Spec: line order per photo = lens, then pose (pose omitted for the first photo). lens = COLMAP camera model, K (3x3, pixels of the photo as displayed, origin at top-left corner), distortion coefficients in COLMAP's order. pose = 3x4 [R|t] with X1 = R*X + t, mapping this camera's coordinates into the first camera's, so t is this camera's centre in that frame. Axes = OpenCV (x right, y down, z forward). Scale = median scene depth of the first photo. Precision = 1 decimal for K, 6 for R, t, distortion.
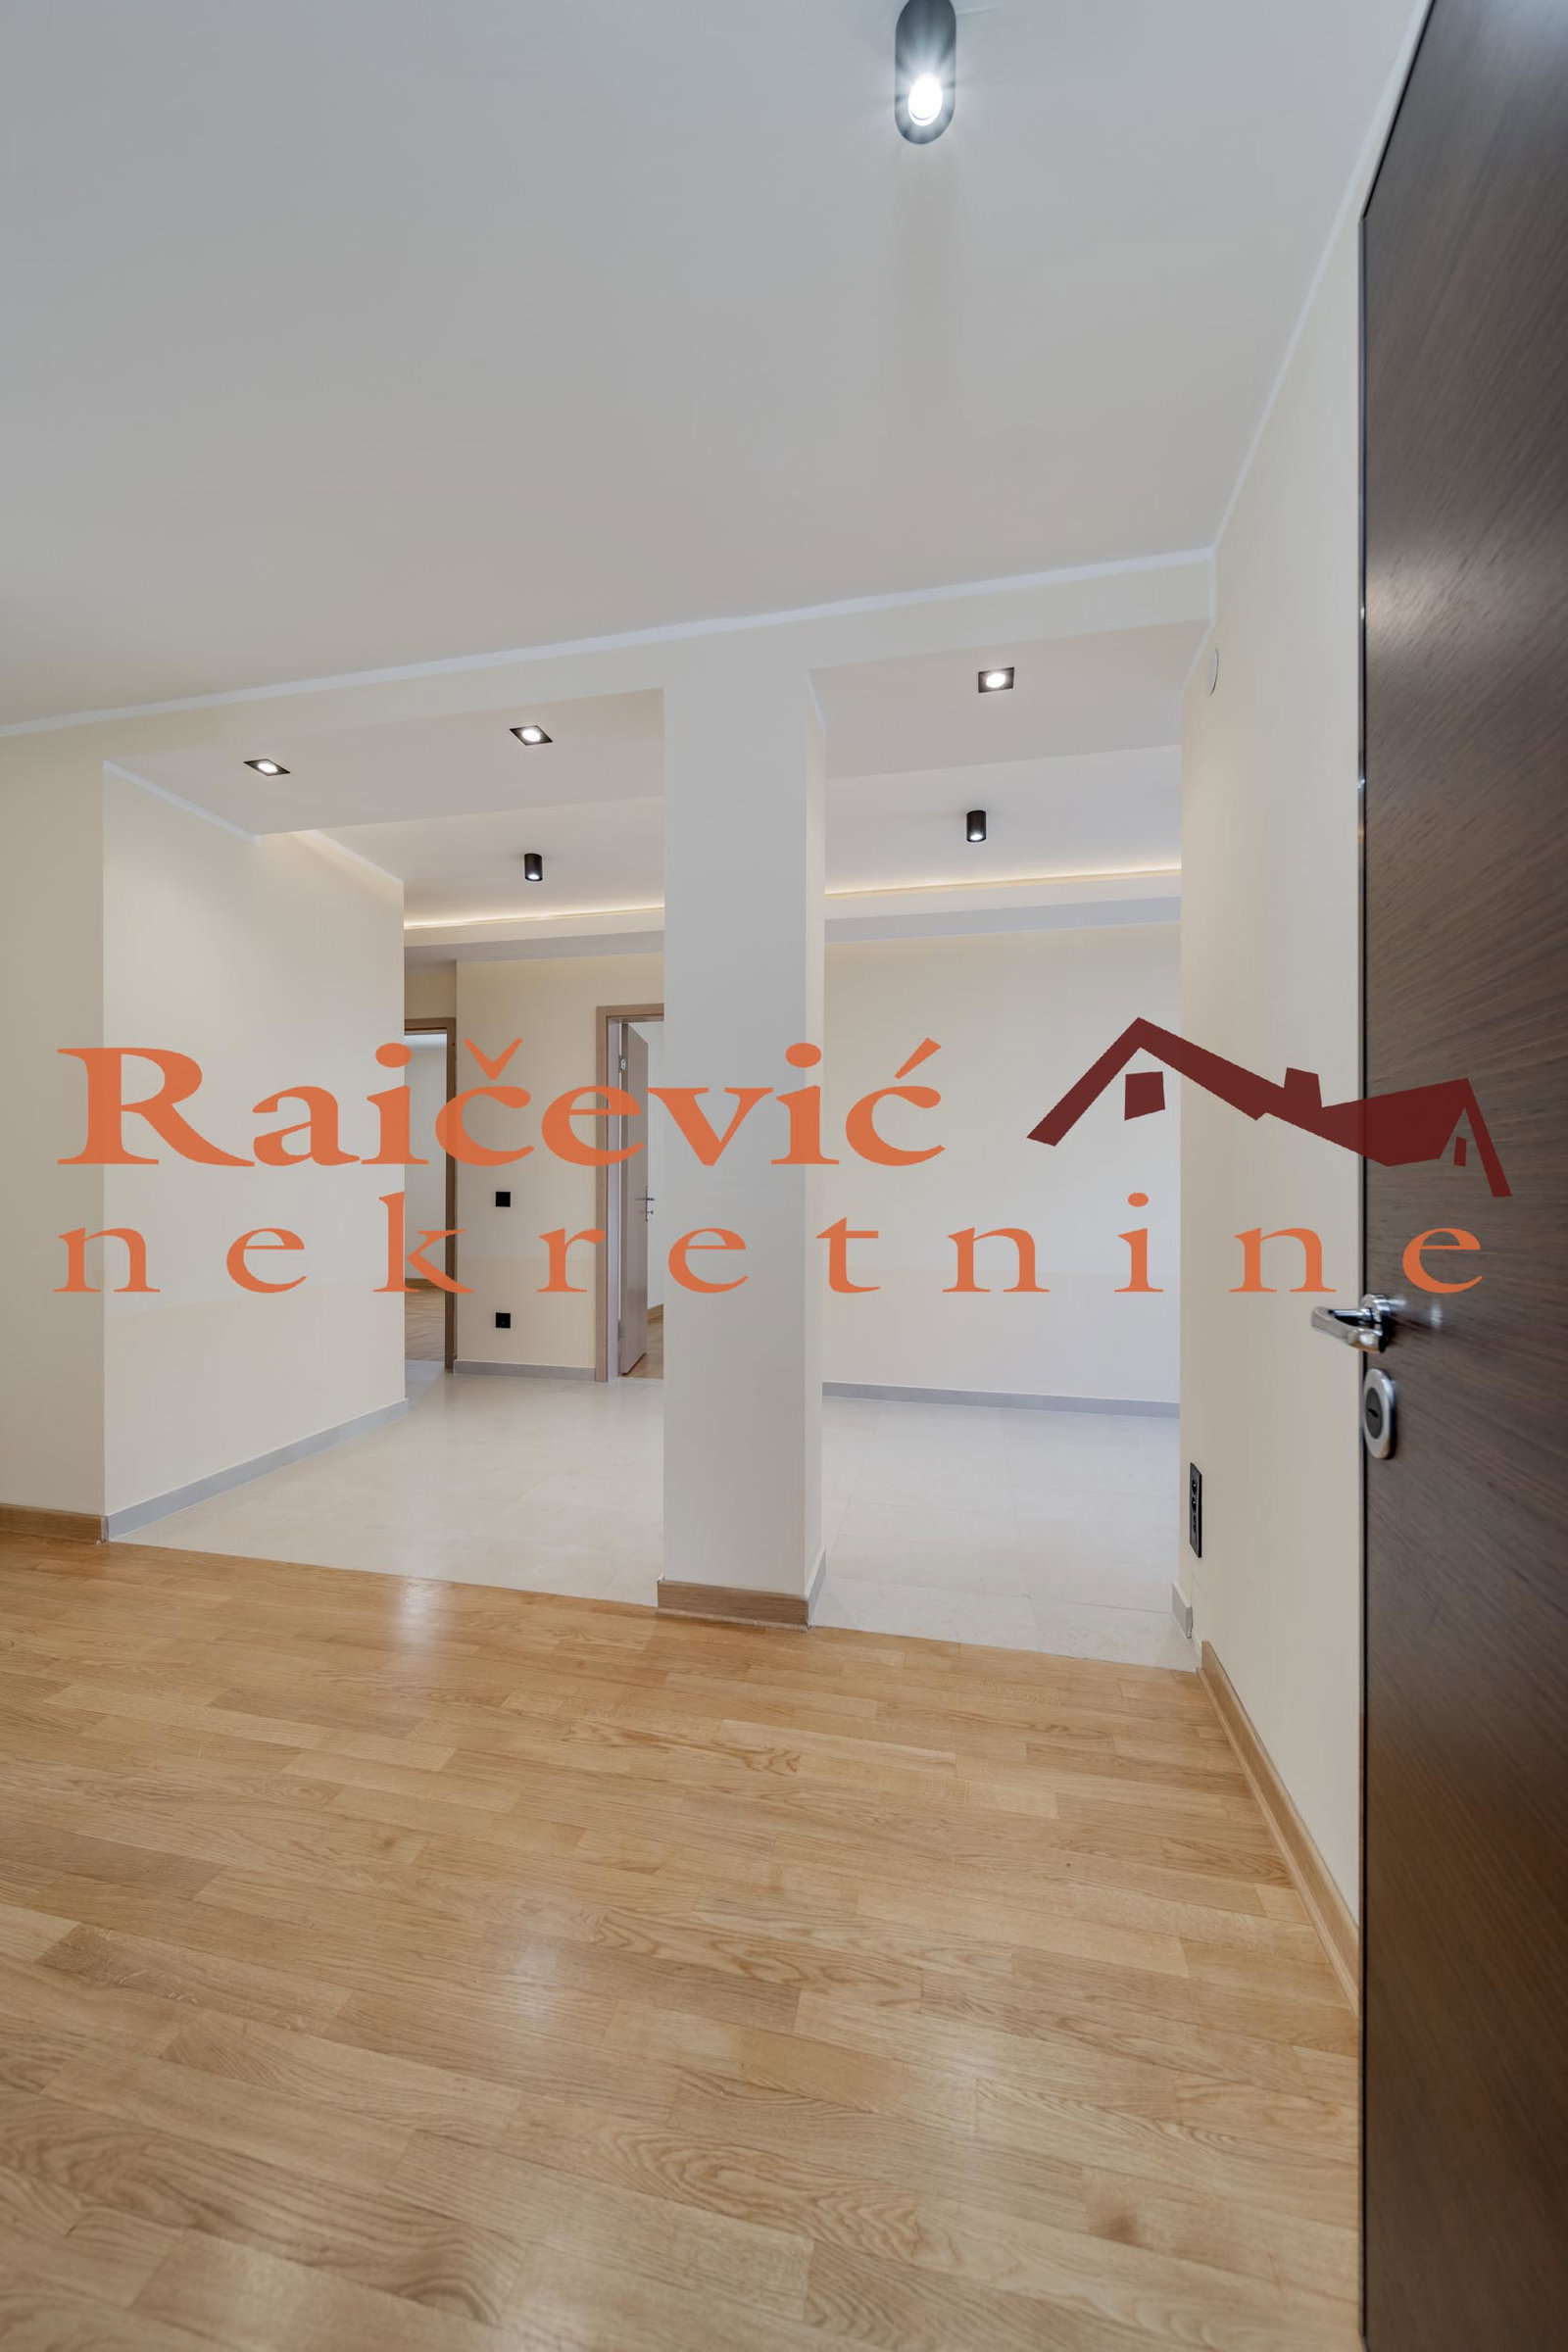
lens RADIAL K [[835.1, 0, 791.2], [0, 835.1, 1179.3], [0, 0, 1]] dist [0.000443, -0.000430]
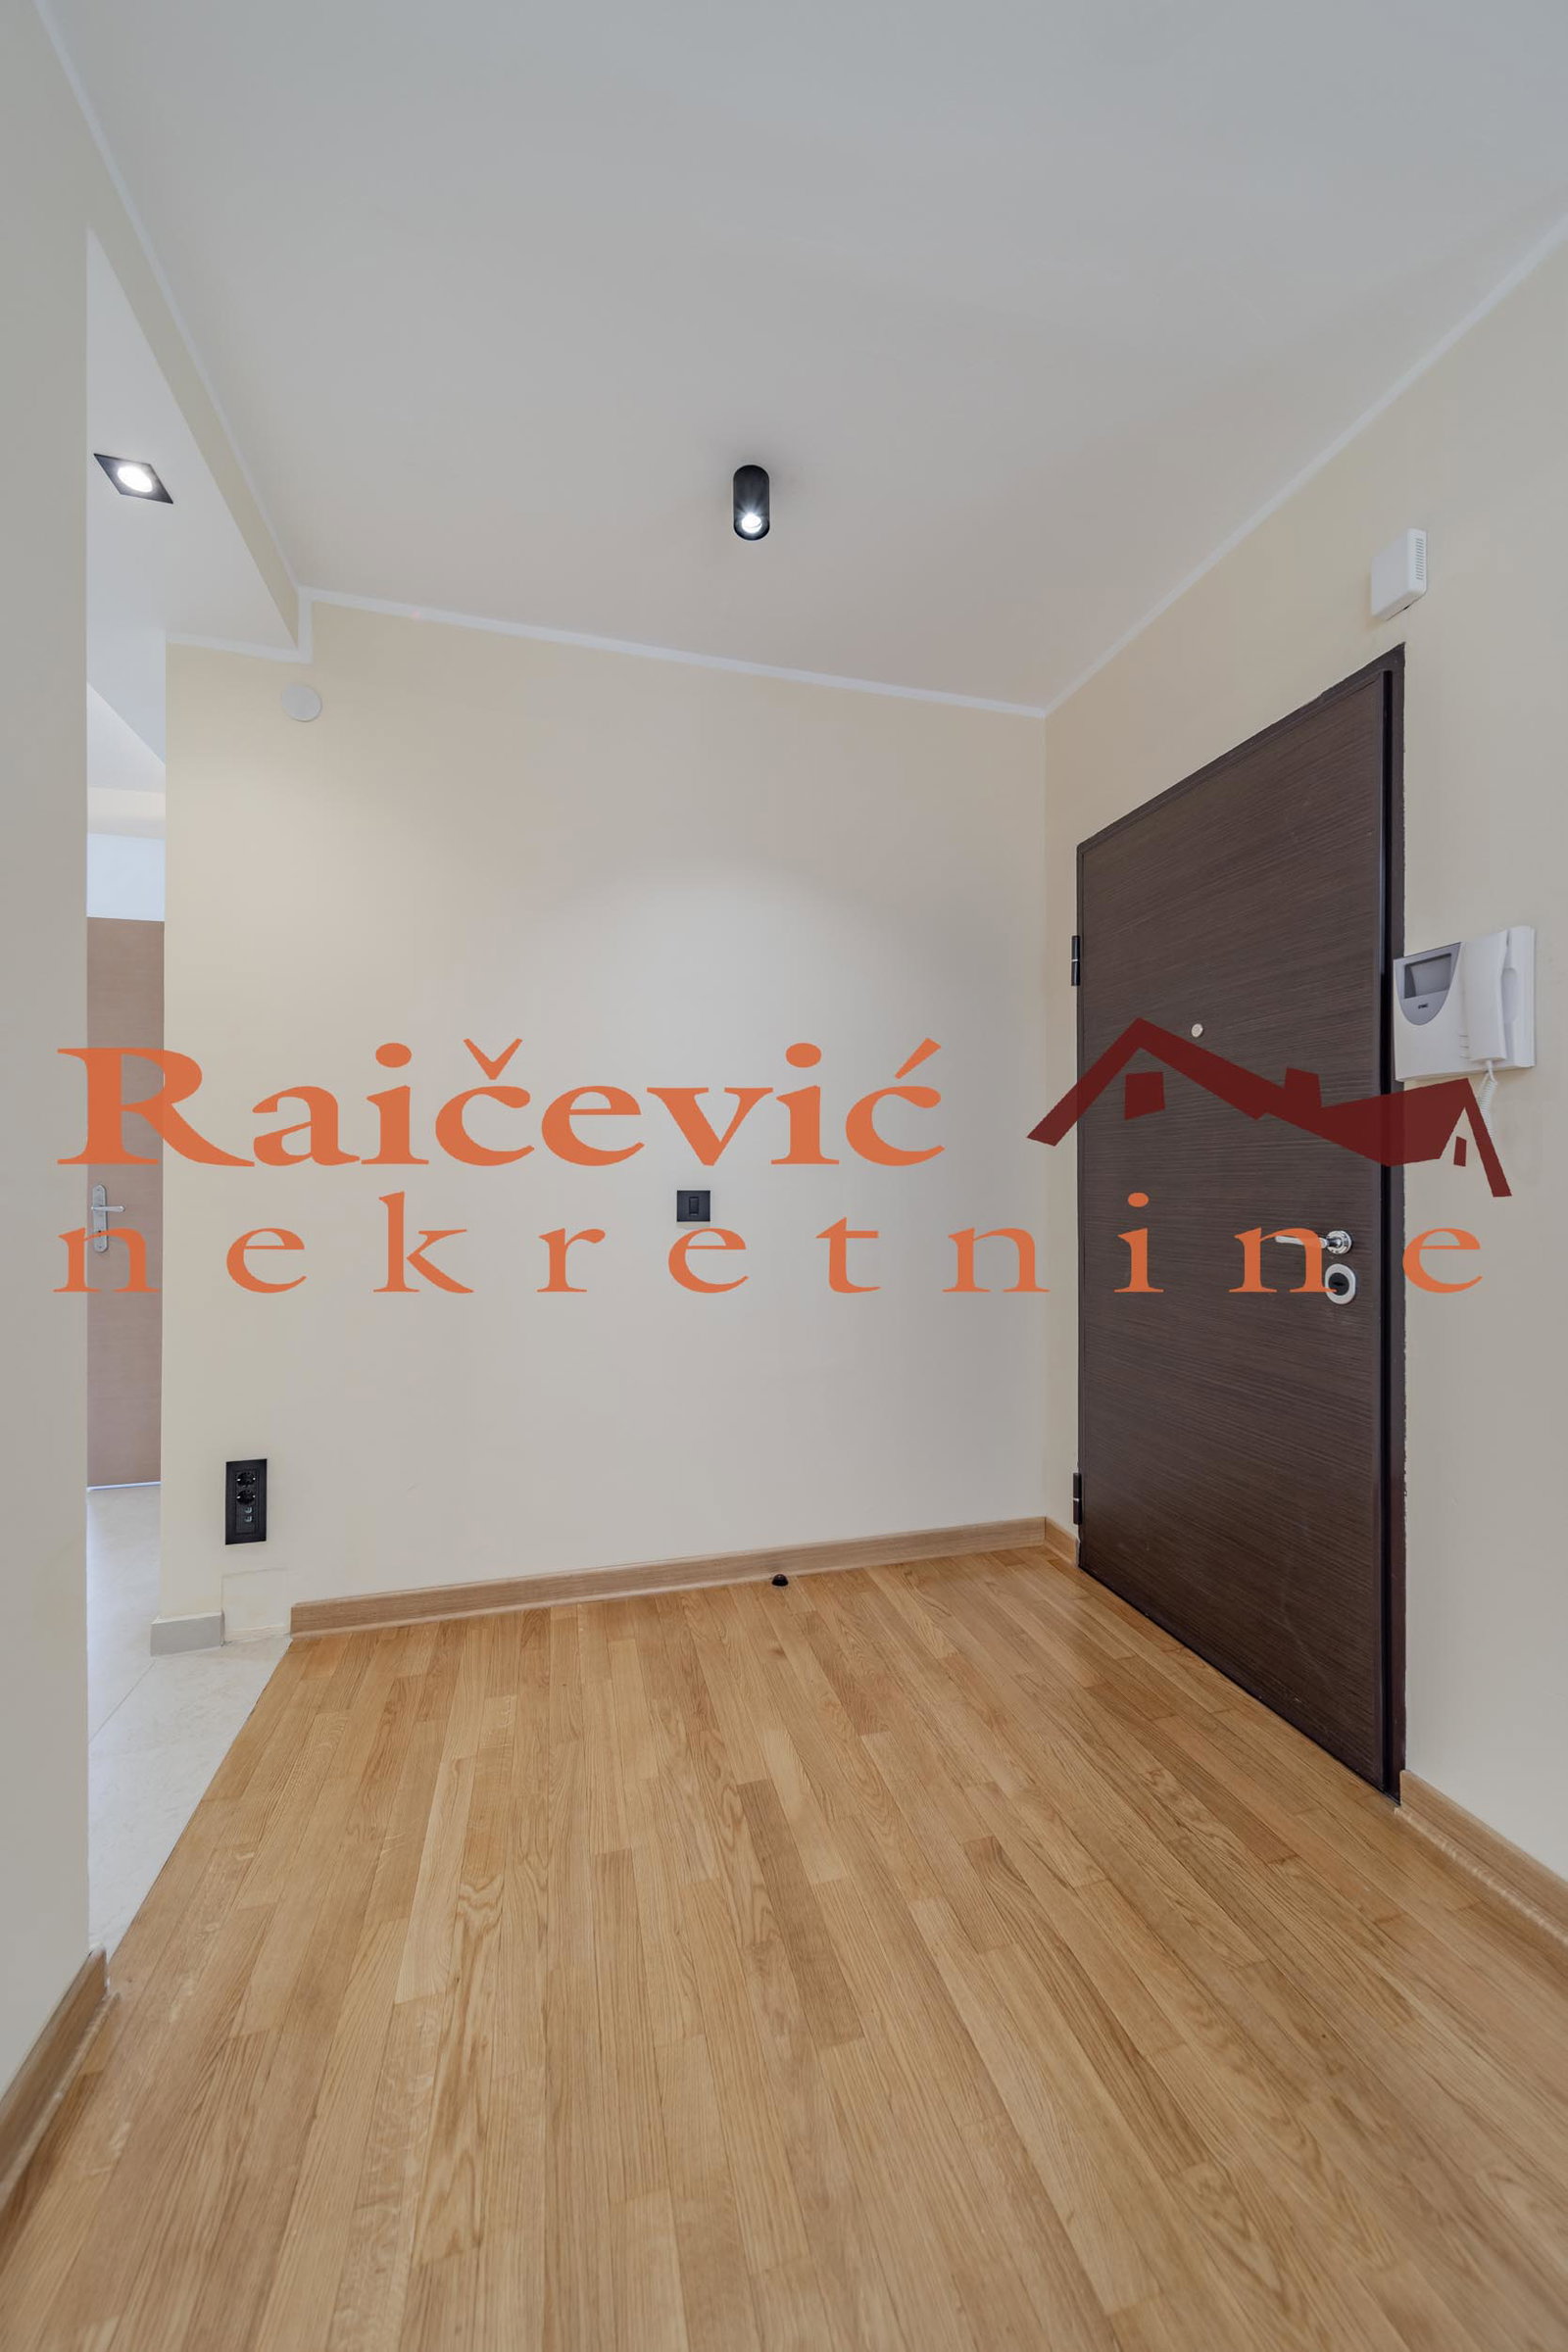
lens RADIAL K [[835.1, 0, 772.0], [0, 835.1, 1166.4], [0, 0, 1]] dist [0.000443, -0.000430]
pose [[-0.464056, 0.012403, 0.885719, -1.102247], [-0.002818, 0.999876, -0.015478, 0.013945], [-0.885801, -0.009678, -0.463964, 1.452112]]
